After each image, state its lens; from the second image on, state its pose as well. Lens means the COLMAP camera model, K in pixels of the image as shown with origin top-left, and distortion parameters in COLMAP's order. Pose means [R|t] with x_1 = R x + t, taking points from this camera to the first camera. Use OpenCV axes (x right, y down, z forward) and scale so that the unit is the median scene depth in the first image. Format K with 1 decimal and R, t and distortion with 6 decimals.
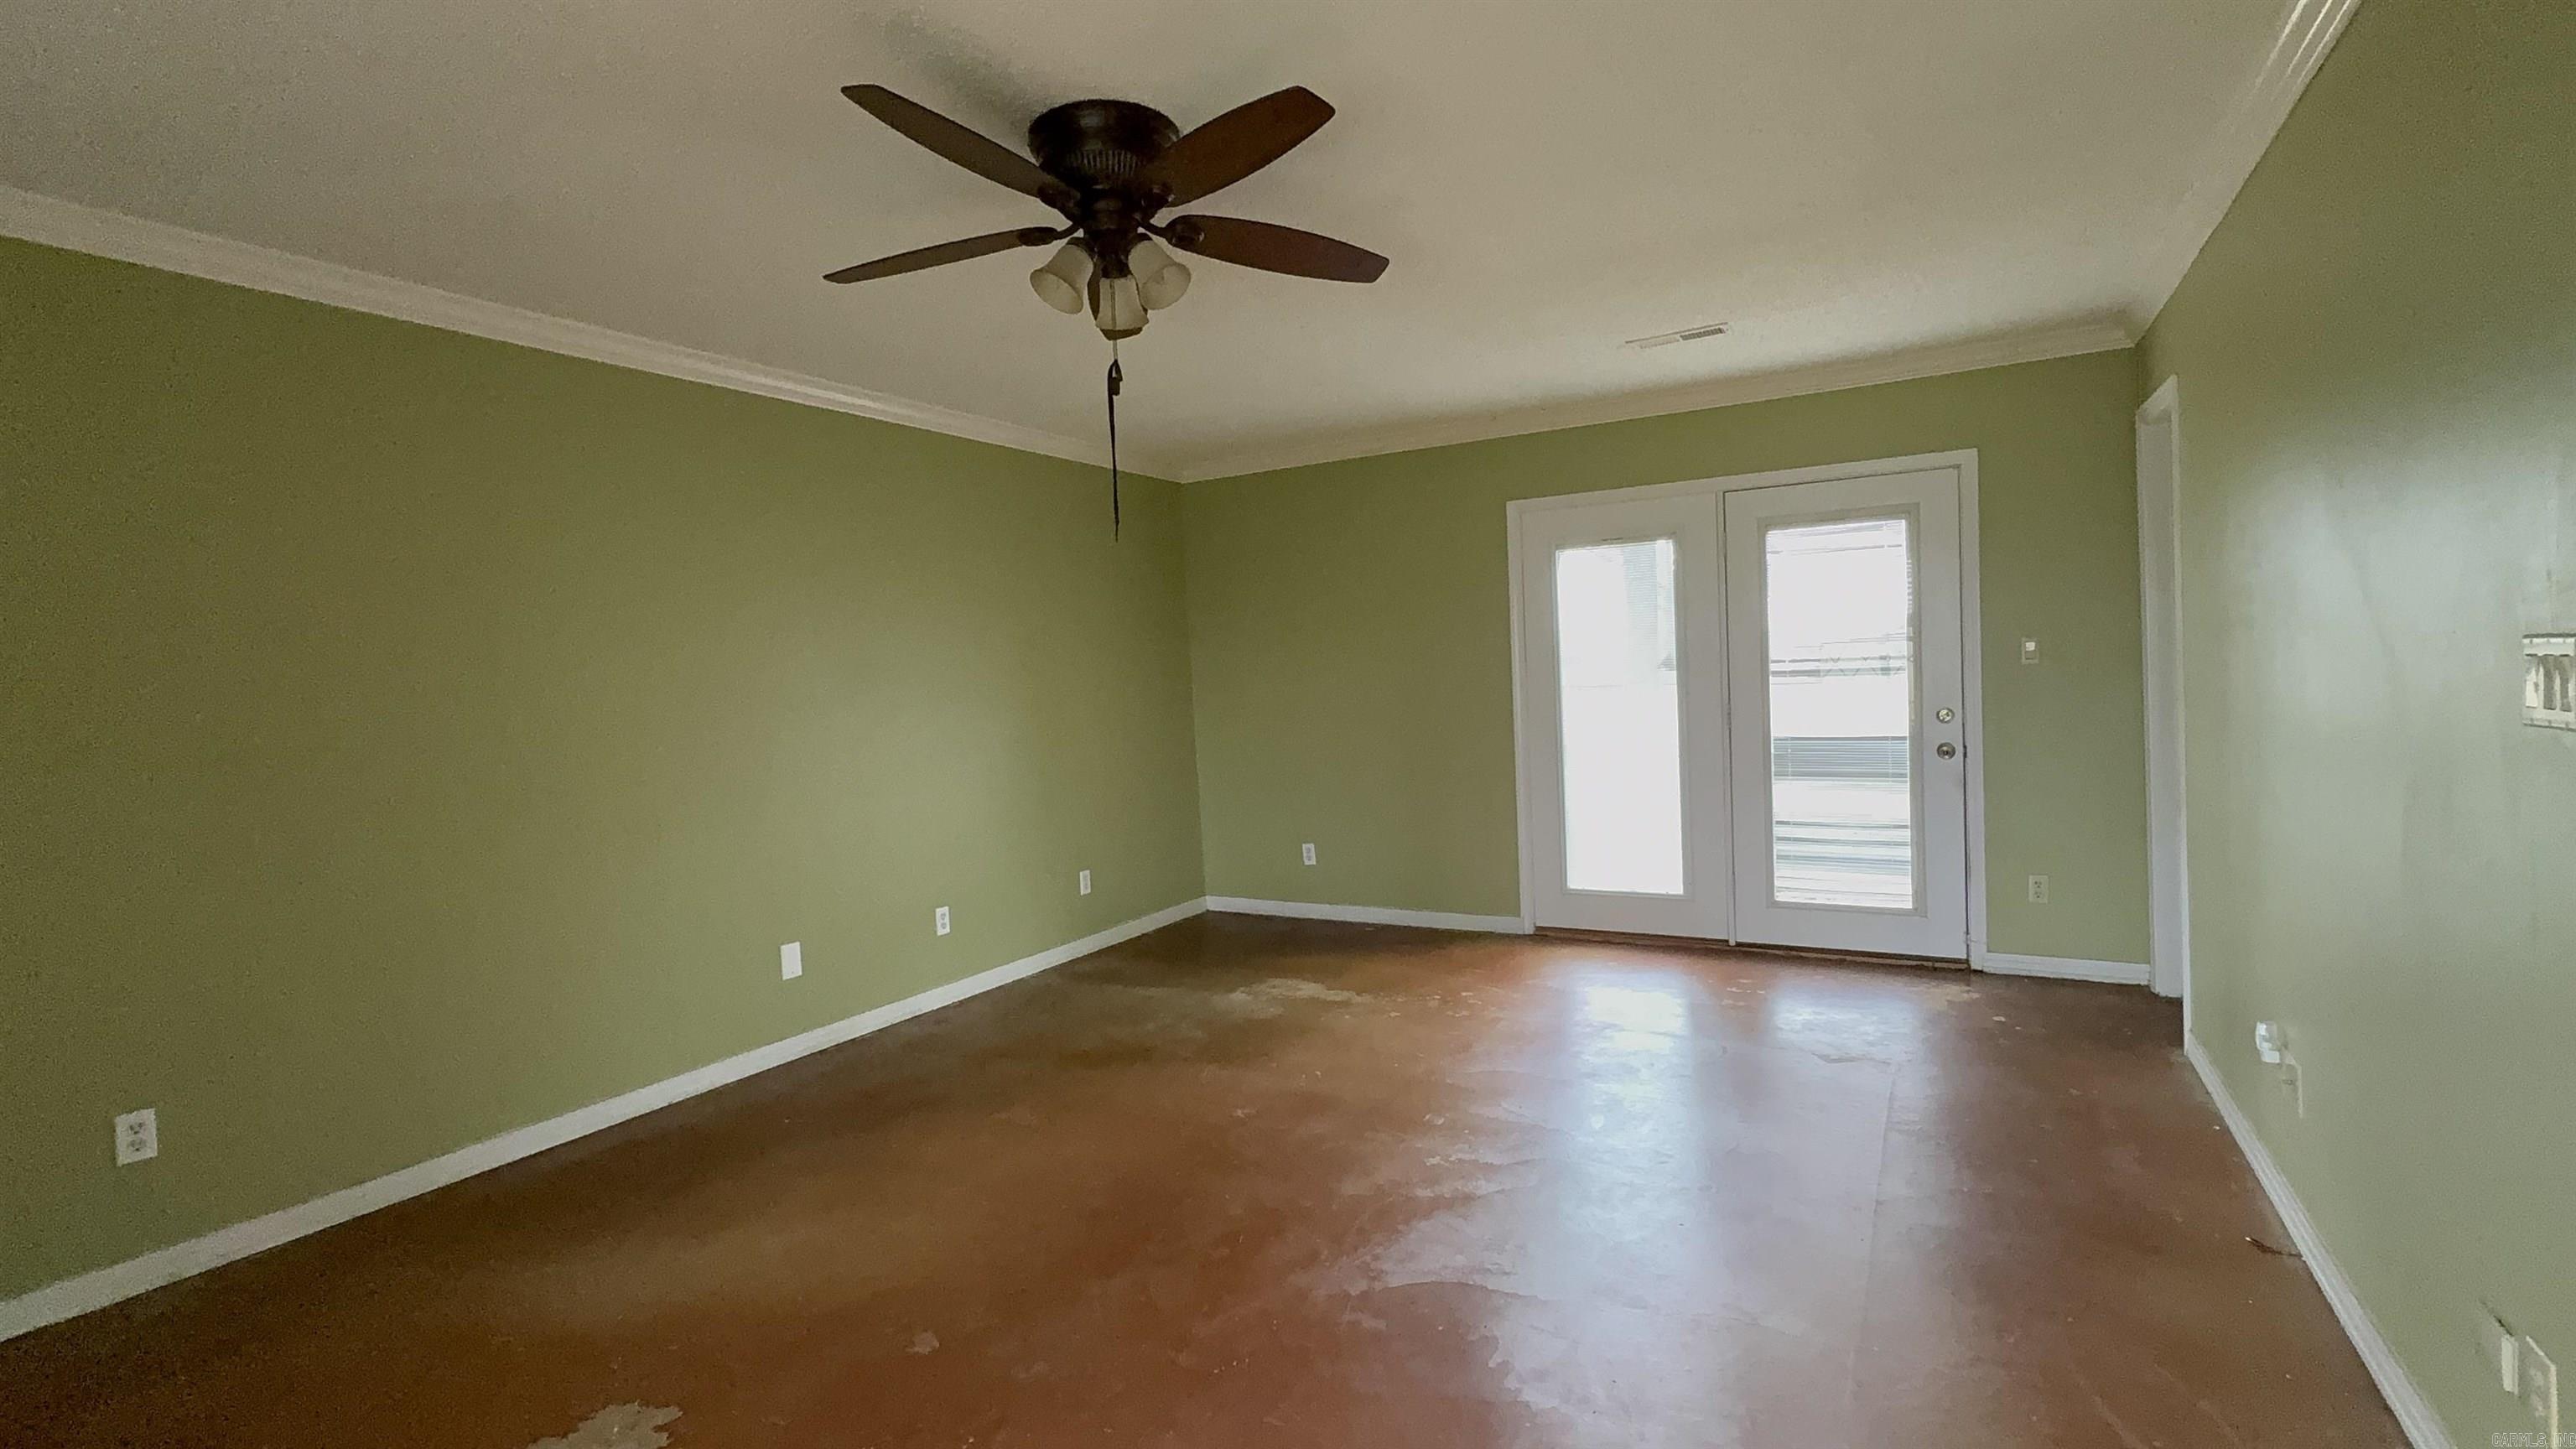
lens RADIAL K [[1153.4, 0, 1295.6], [0, 1153.4, 725.1], [0, 0, 1]] dist [0.000058, 0.000542]
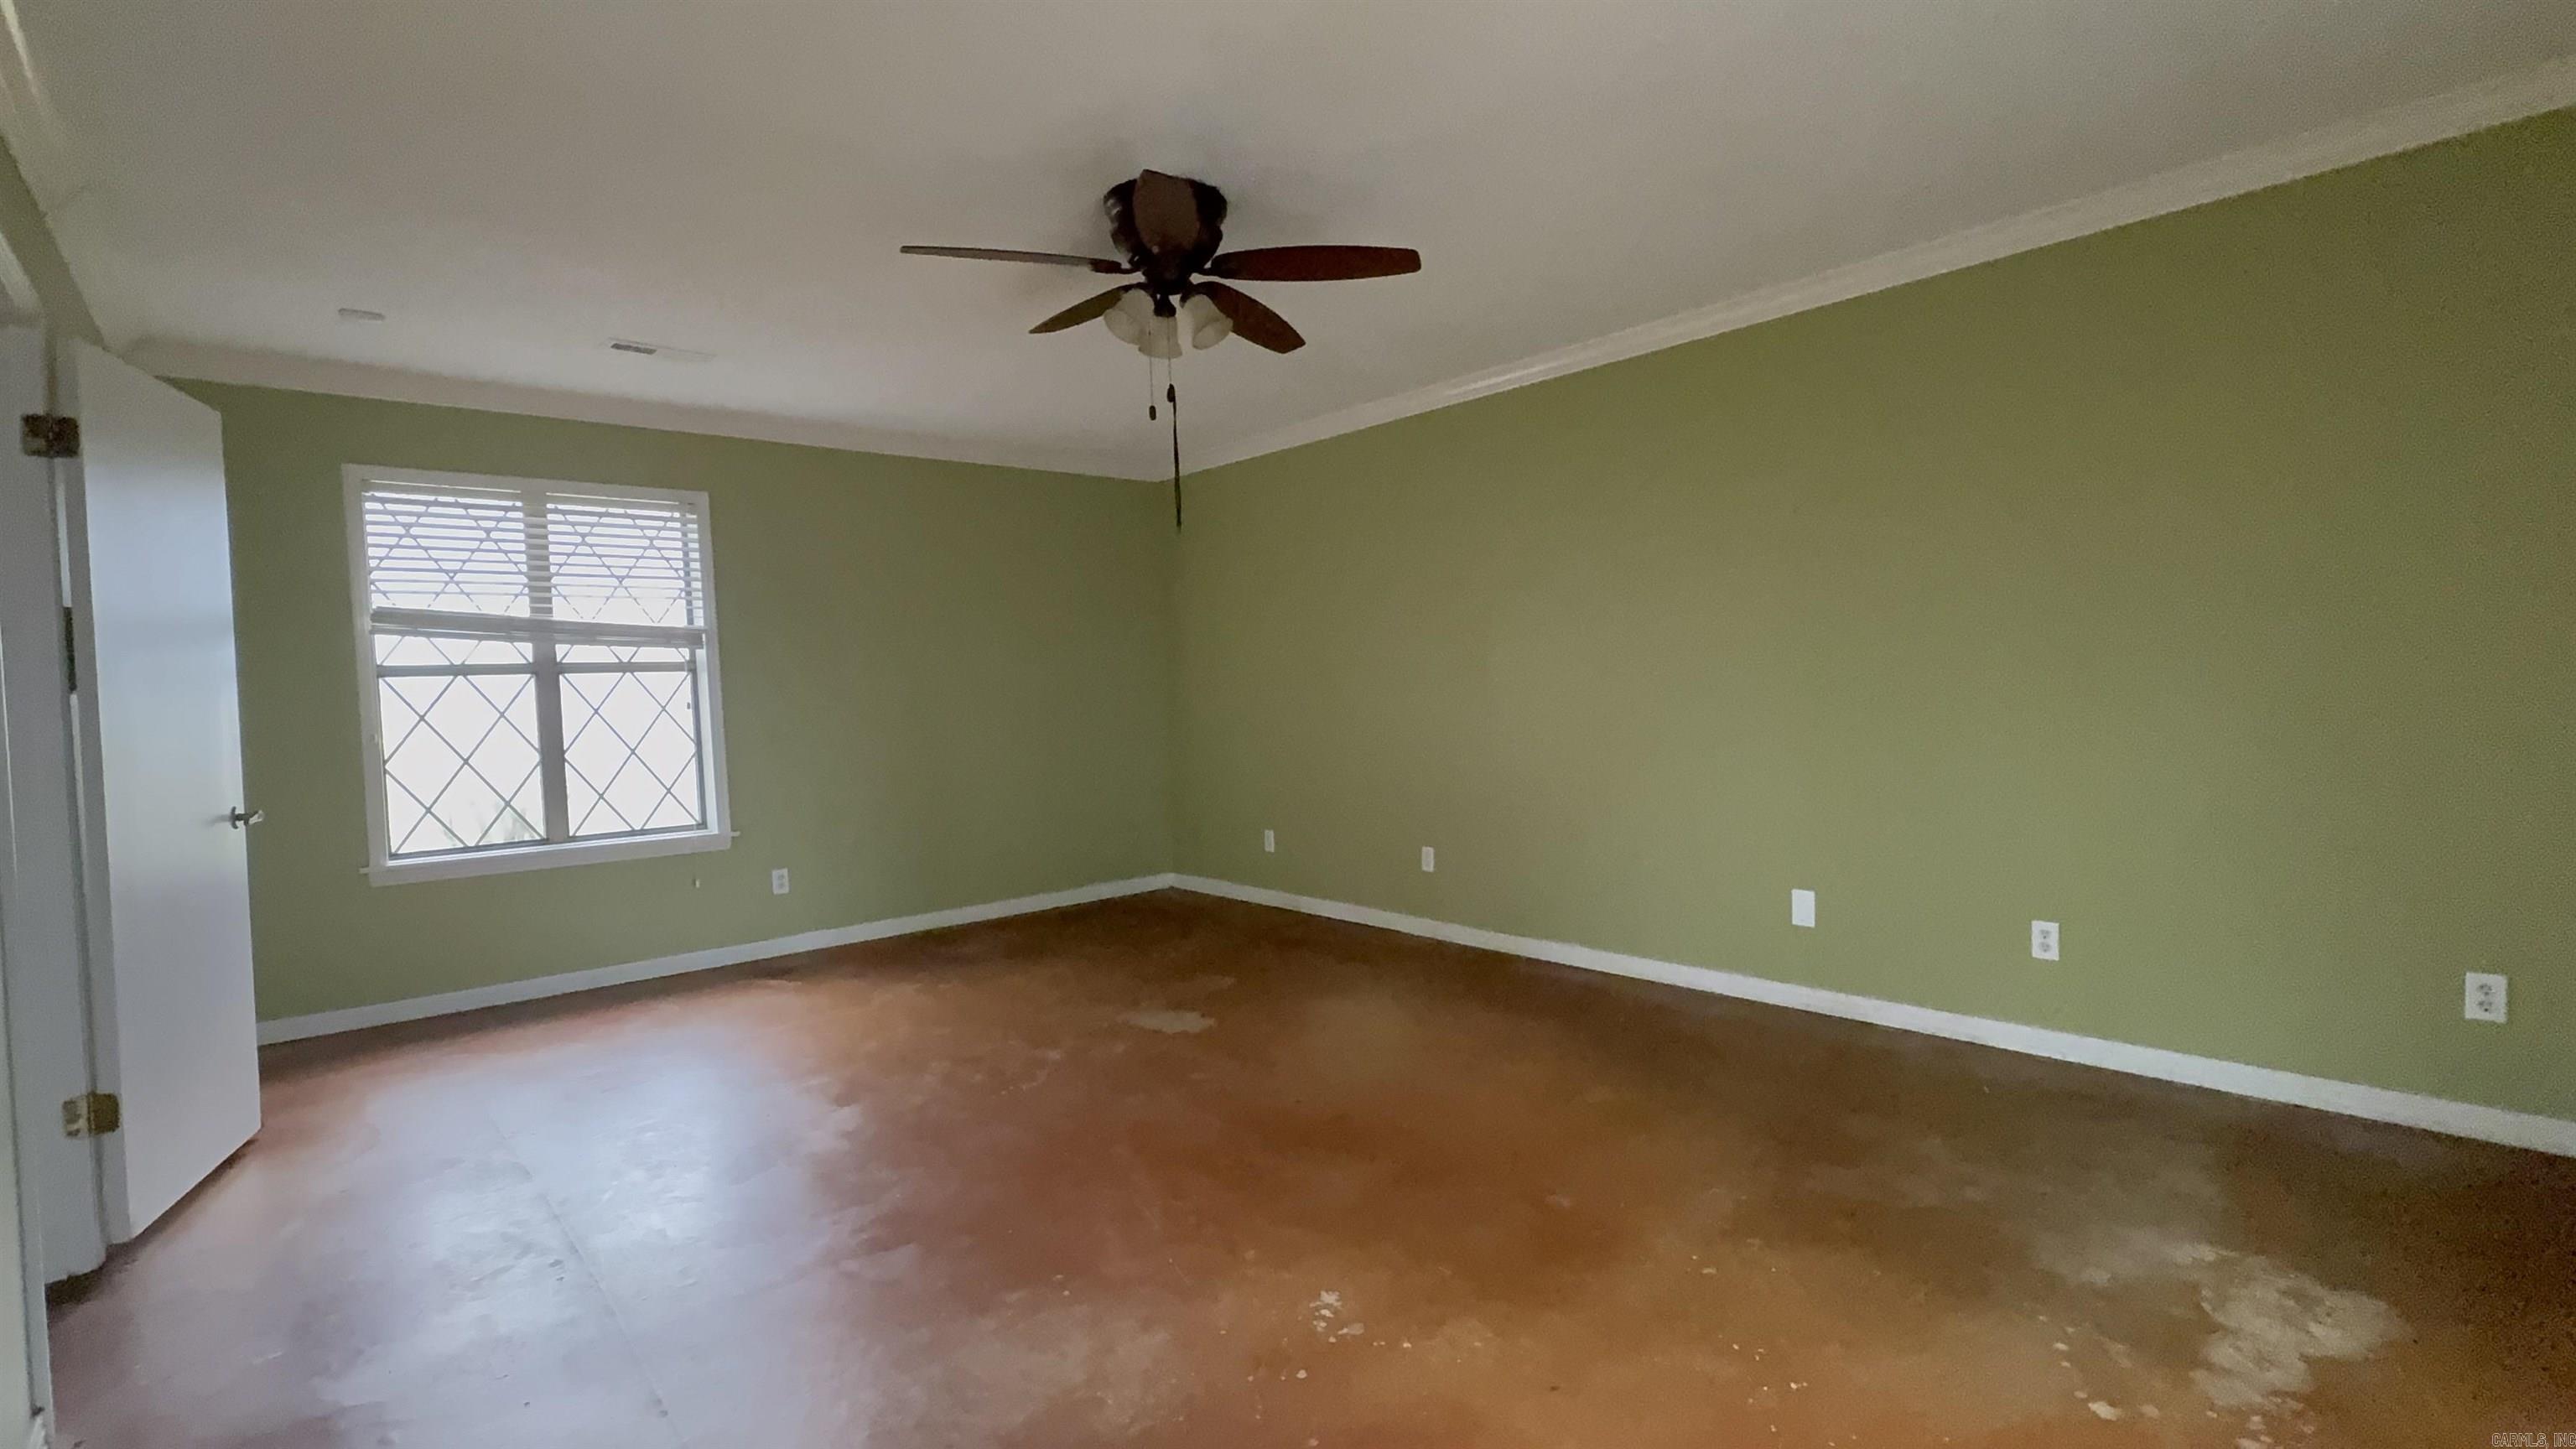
lens RADIAL K [[1153.4, 0, 1295.6], [0, 1153.4, 725.1], [0, 0, 1]] dist [0.000058, 0.000542]
pose [[-0.325651, 0.093877, -0.940818, 0.525999], [0.010620, 0.995359, 0.095644, -0.038917], [0.945431, 0.021155, -0.325136, 0.811266]]
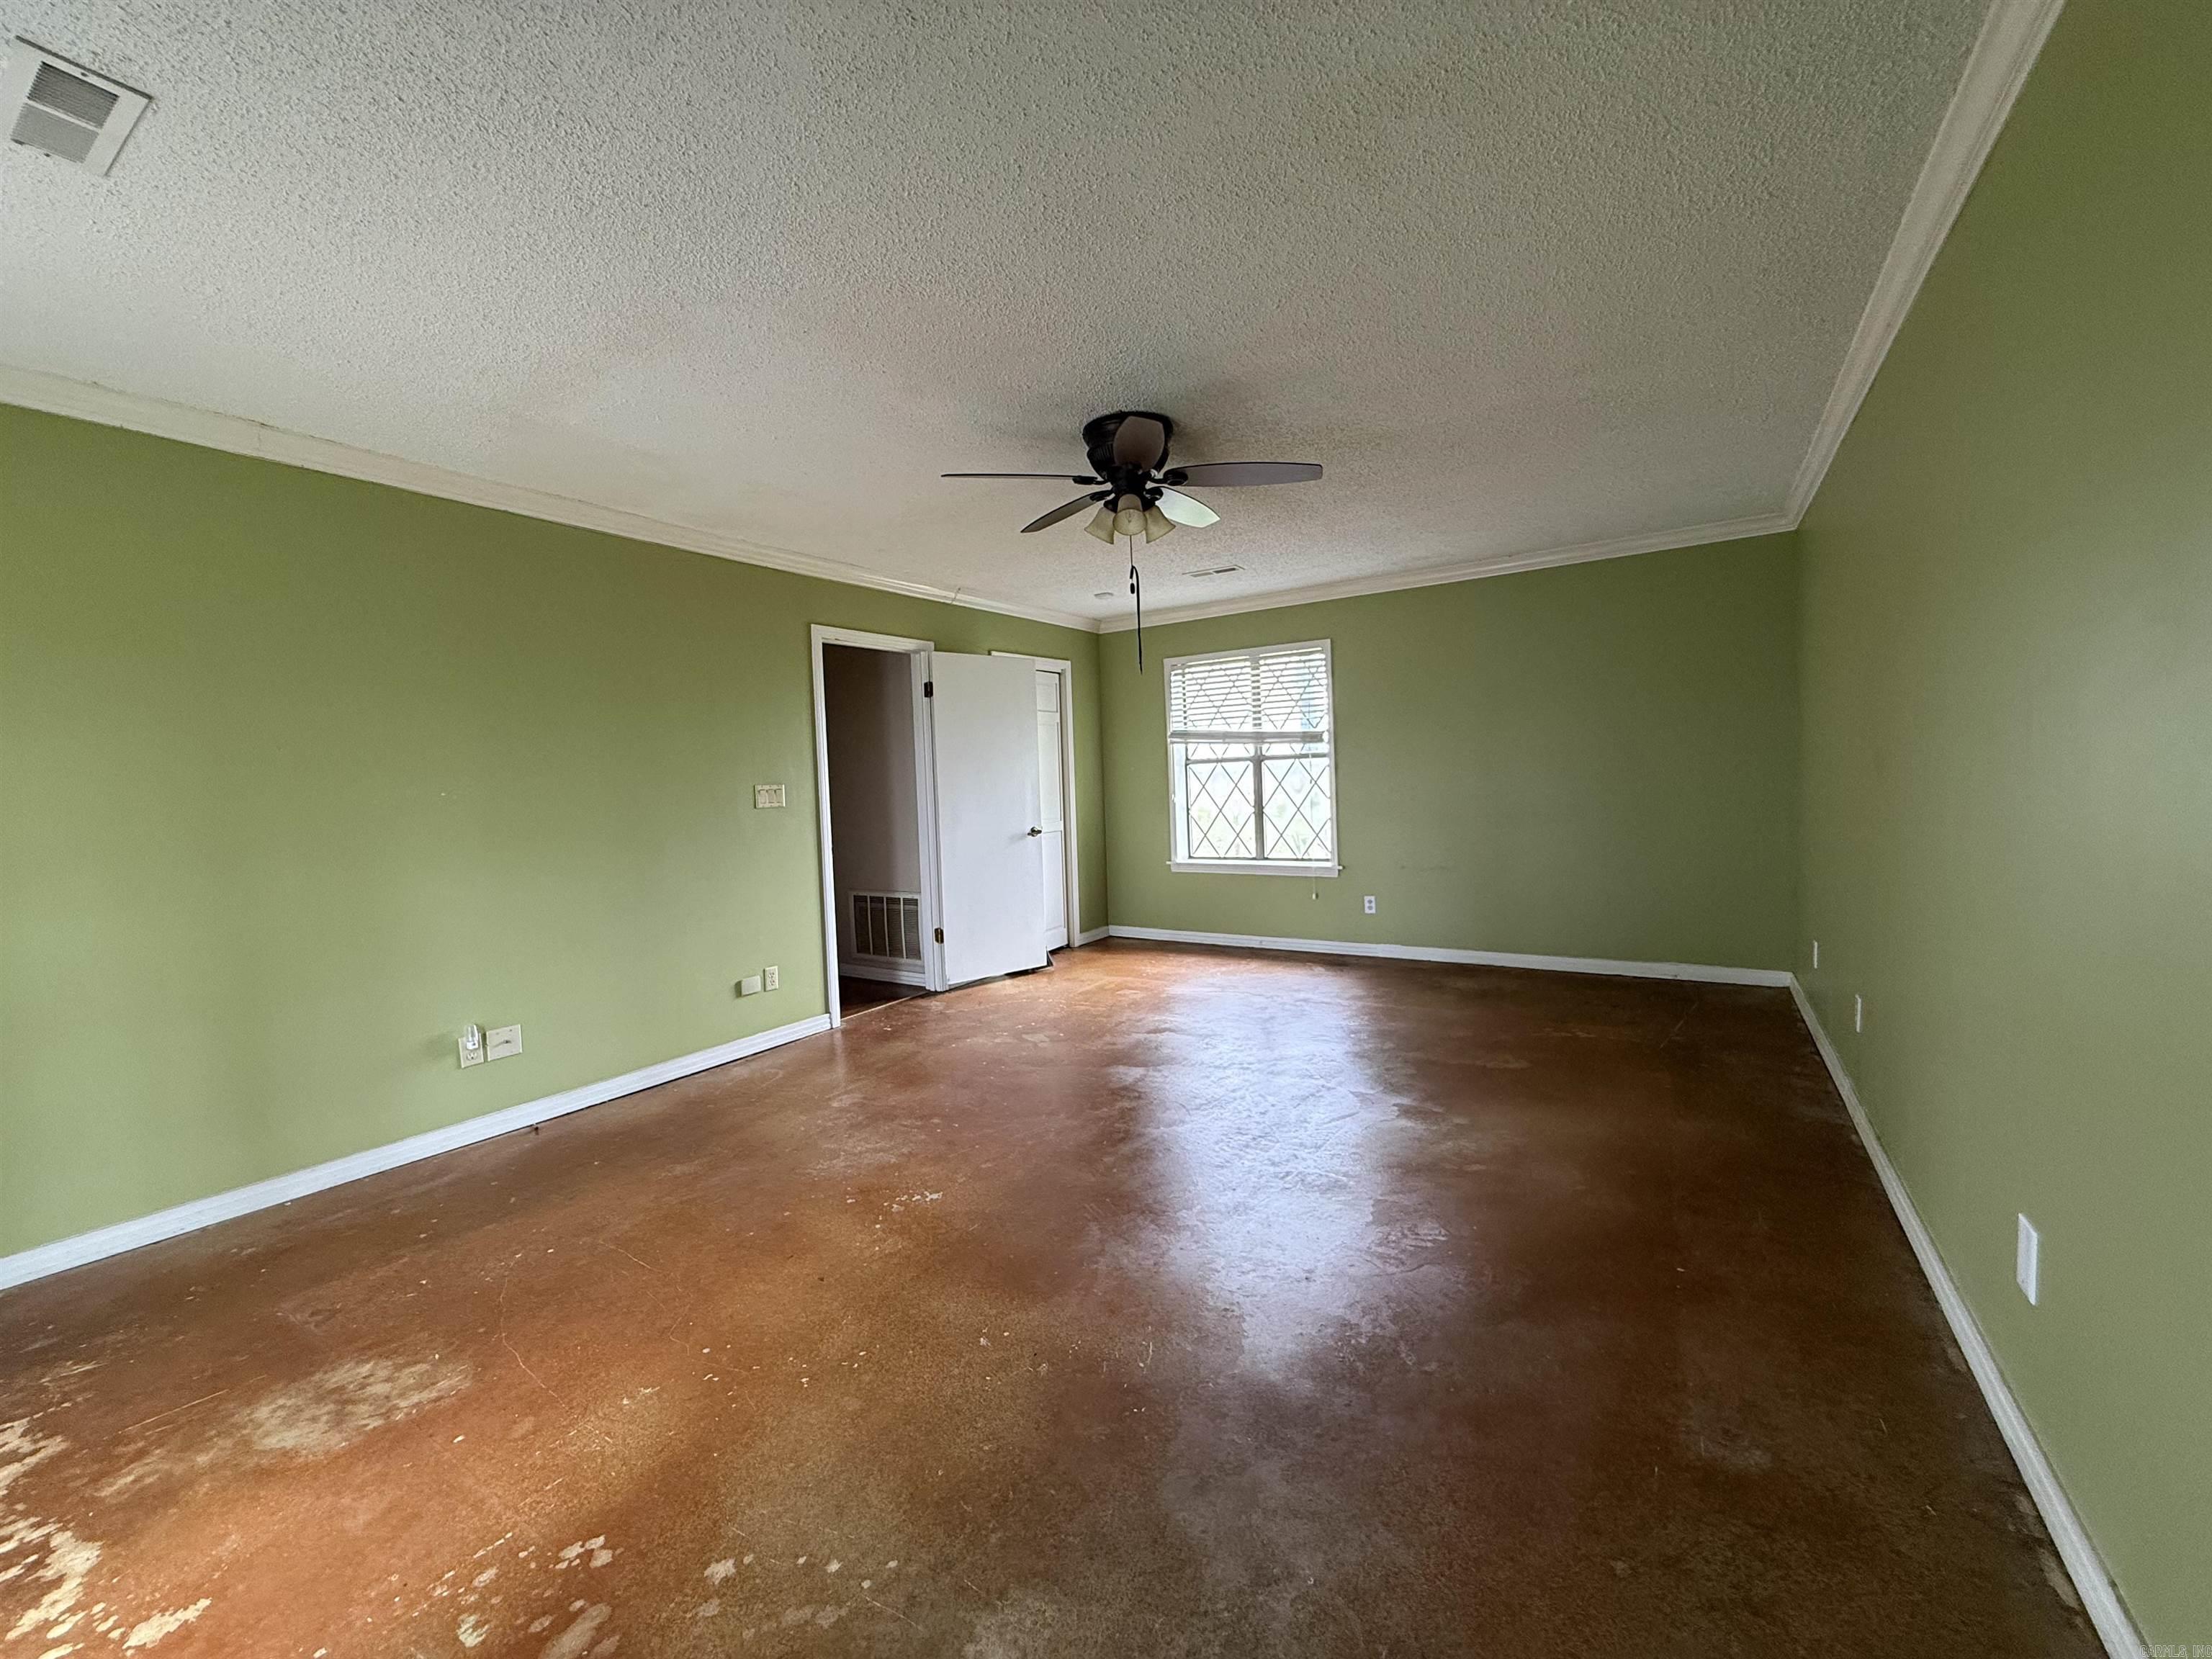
lens RADIAL K [[880.6, 0, 1106.0], [0, 880.6, 829.5], [0, 0, 1]] dist [0.001447, -0.000073]
pose [[-0.995840, 0.079056, 0.045313, -0.084308], [0.082643, 0.993061, 0.083671, -0.021432], [-0.038384, 0.087068, -0.995463, 1.219634]]
